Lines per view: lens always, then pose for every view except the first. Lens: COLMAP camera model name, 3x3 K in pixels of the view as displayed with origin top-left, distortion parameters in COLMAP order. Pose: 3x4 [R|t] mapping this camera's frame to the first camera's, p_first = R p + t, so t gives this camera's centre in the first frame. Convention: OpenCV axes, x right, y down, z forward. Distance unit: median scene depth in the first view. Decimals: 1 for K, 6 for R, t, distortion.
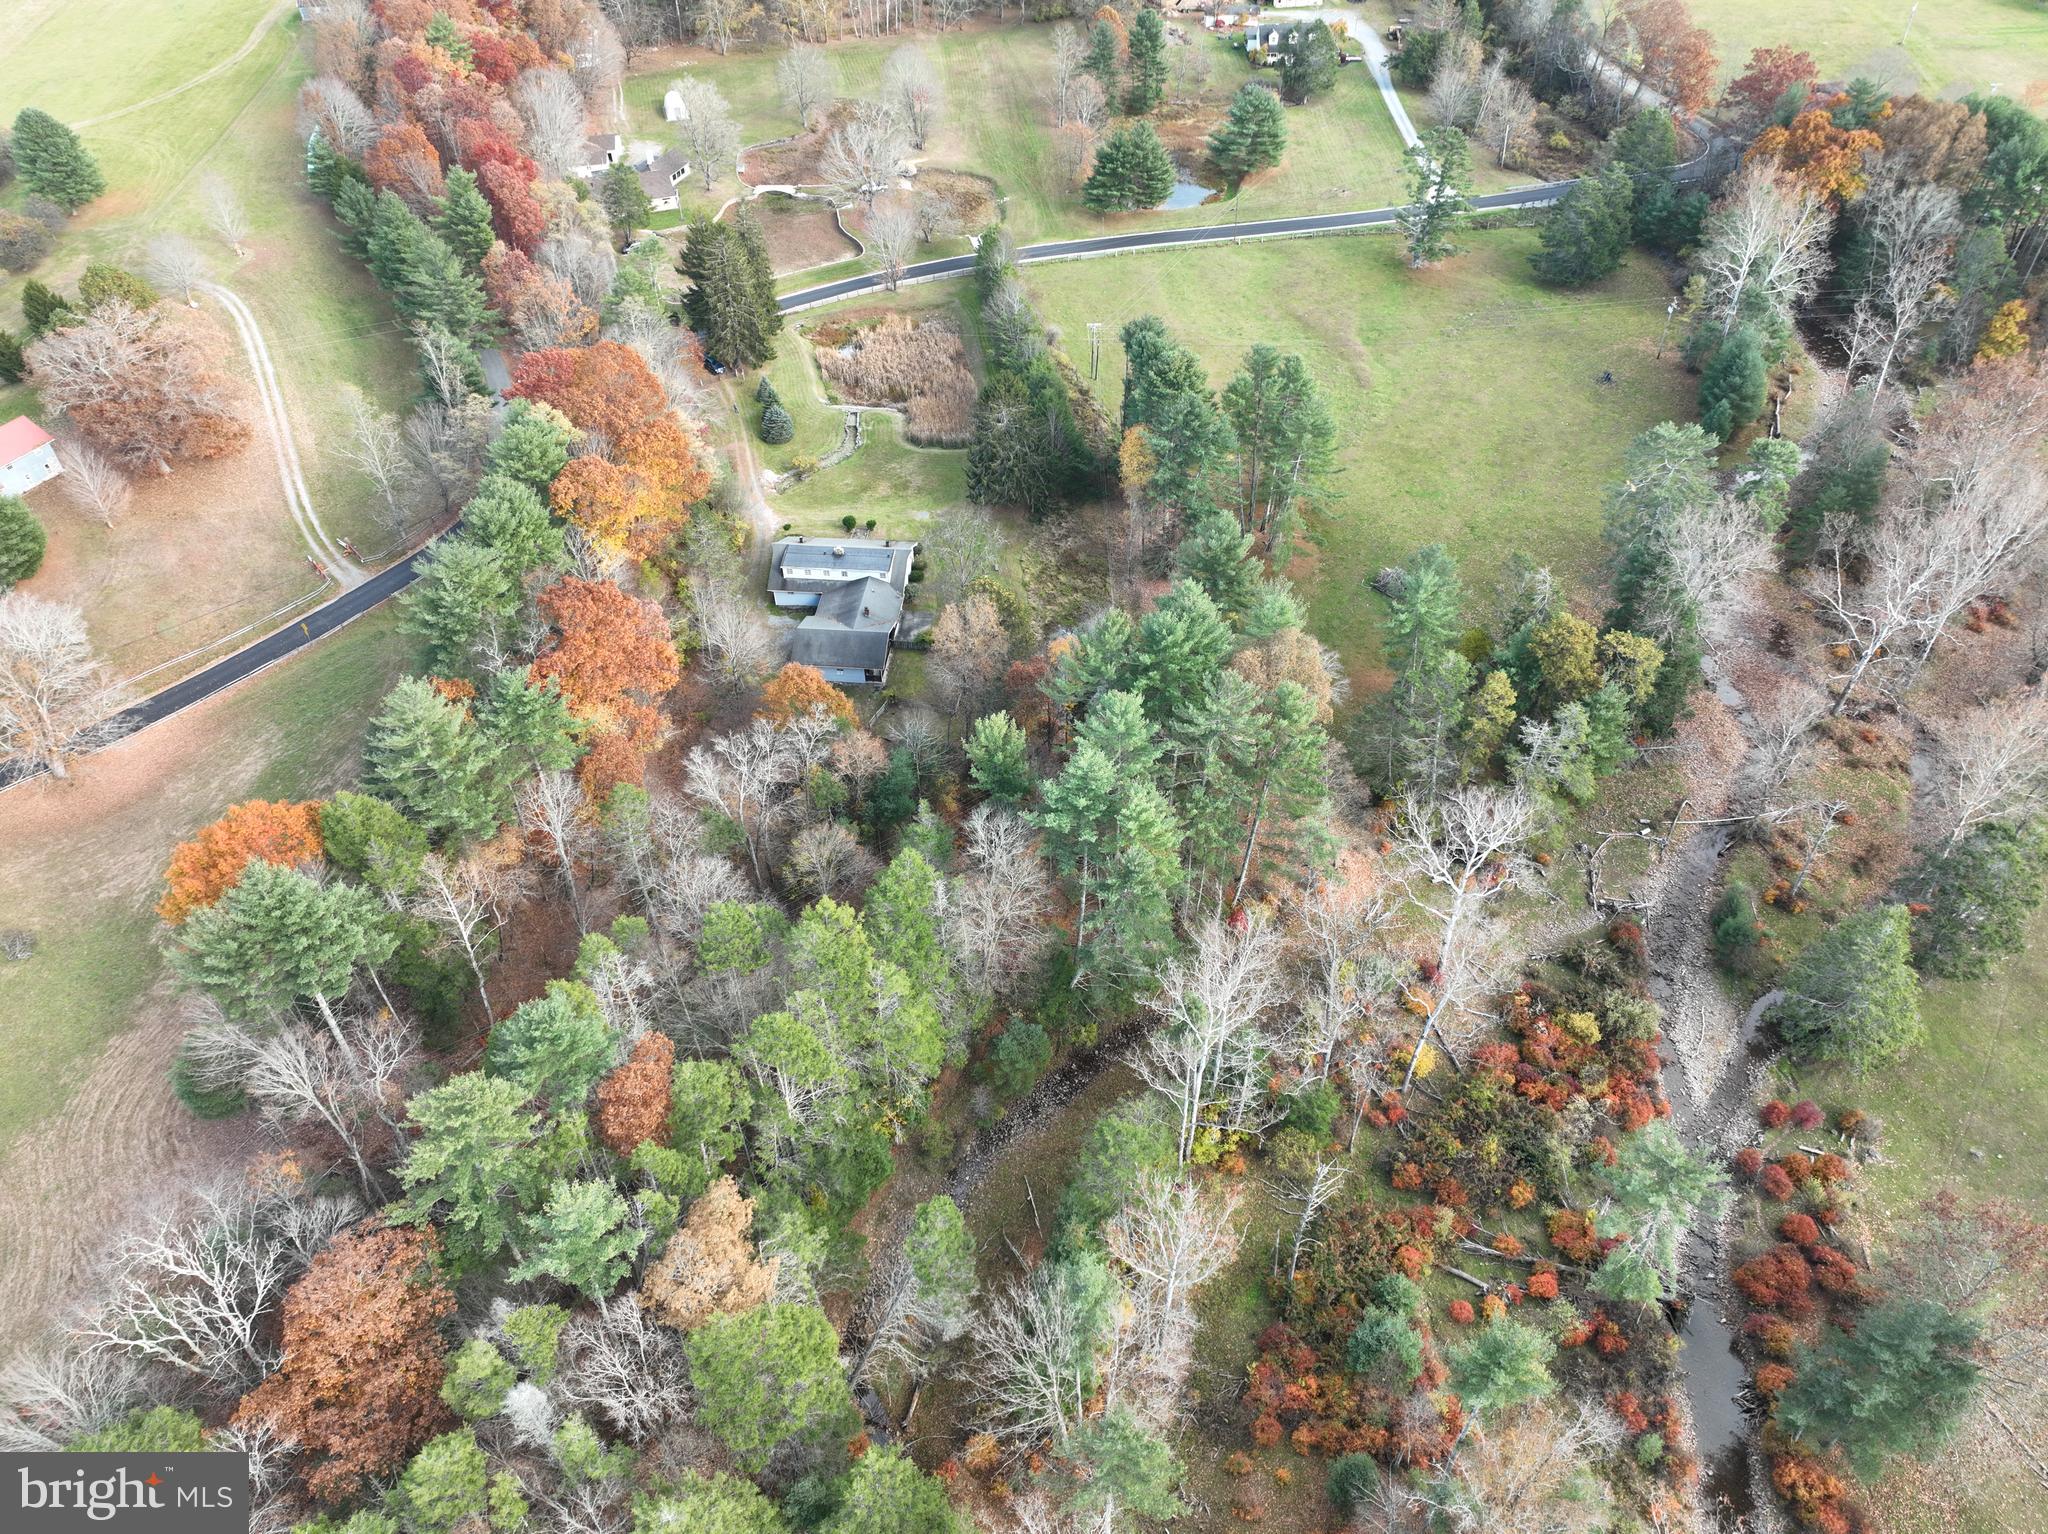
lens RADIAL K [[1431.8, 0, 1023.8], [0, 1431.8, 766.8], [0, 0, 1]] dist [-0.002959, -0.000377]
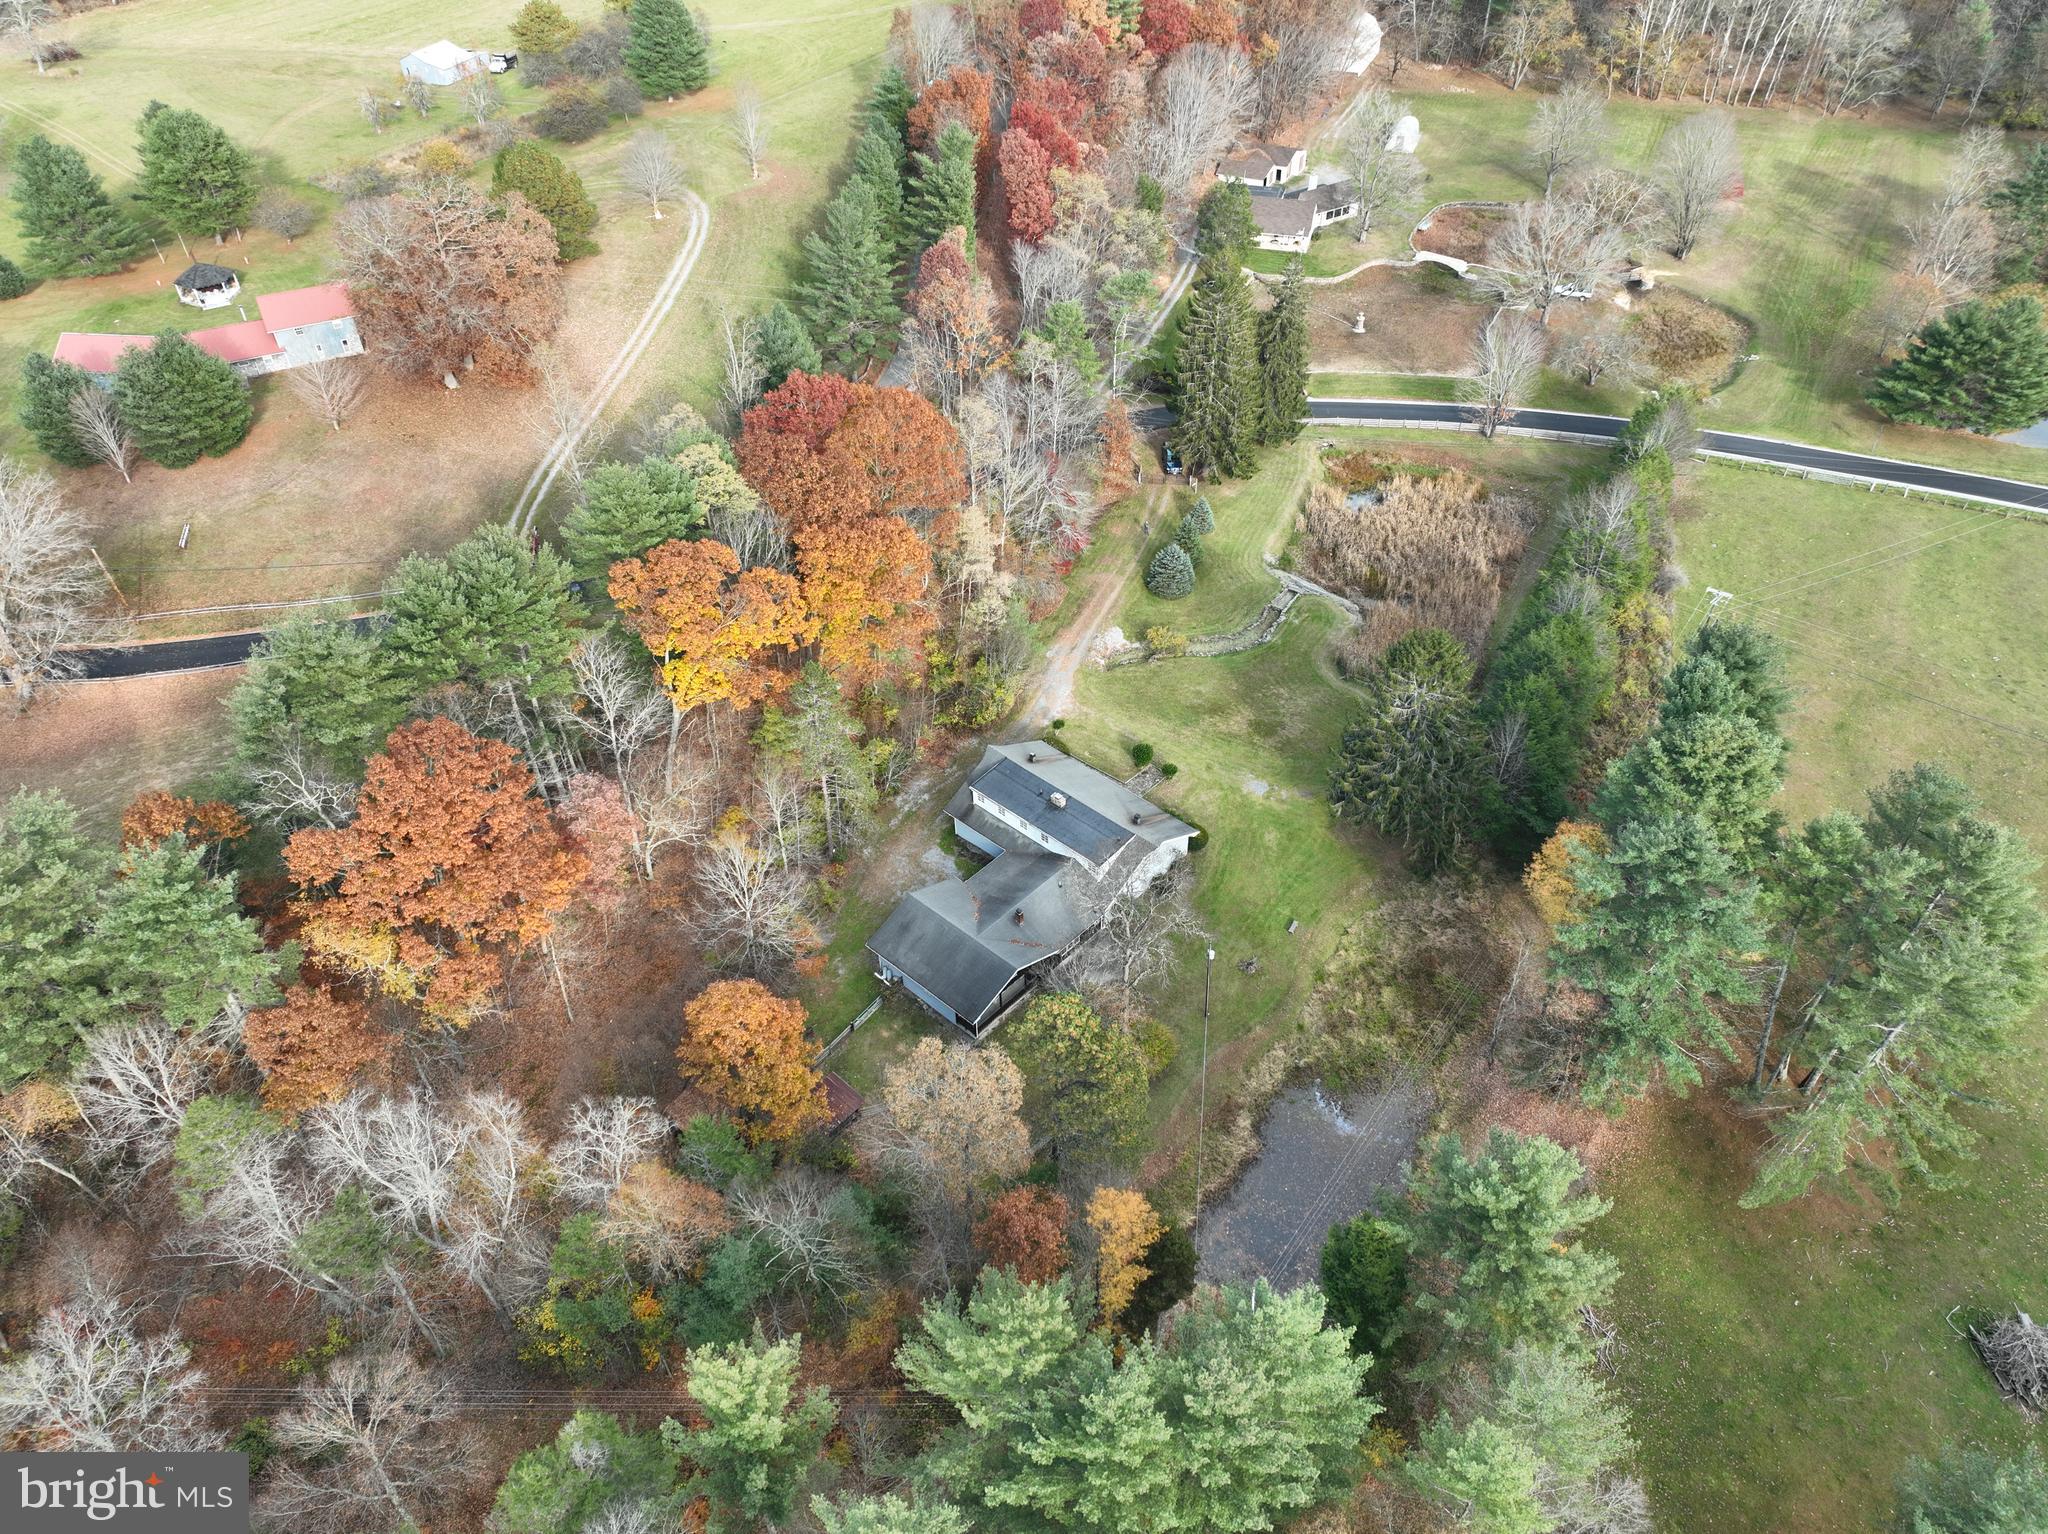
lens RADIAL K [[1431.8, 0, 1024.1], [0, 1431.8, 767.5], [0, 0, 1]] dist [-0.002959, -0.000377]
pose [[0.797319, 0.395982, -0.455500, 0.112200], [-0.409022, 0.909465, 0.074666, -0.165238], [0.443827, 0.126777, 0.887099, 0.352714]]
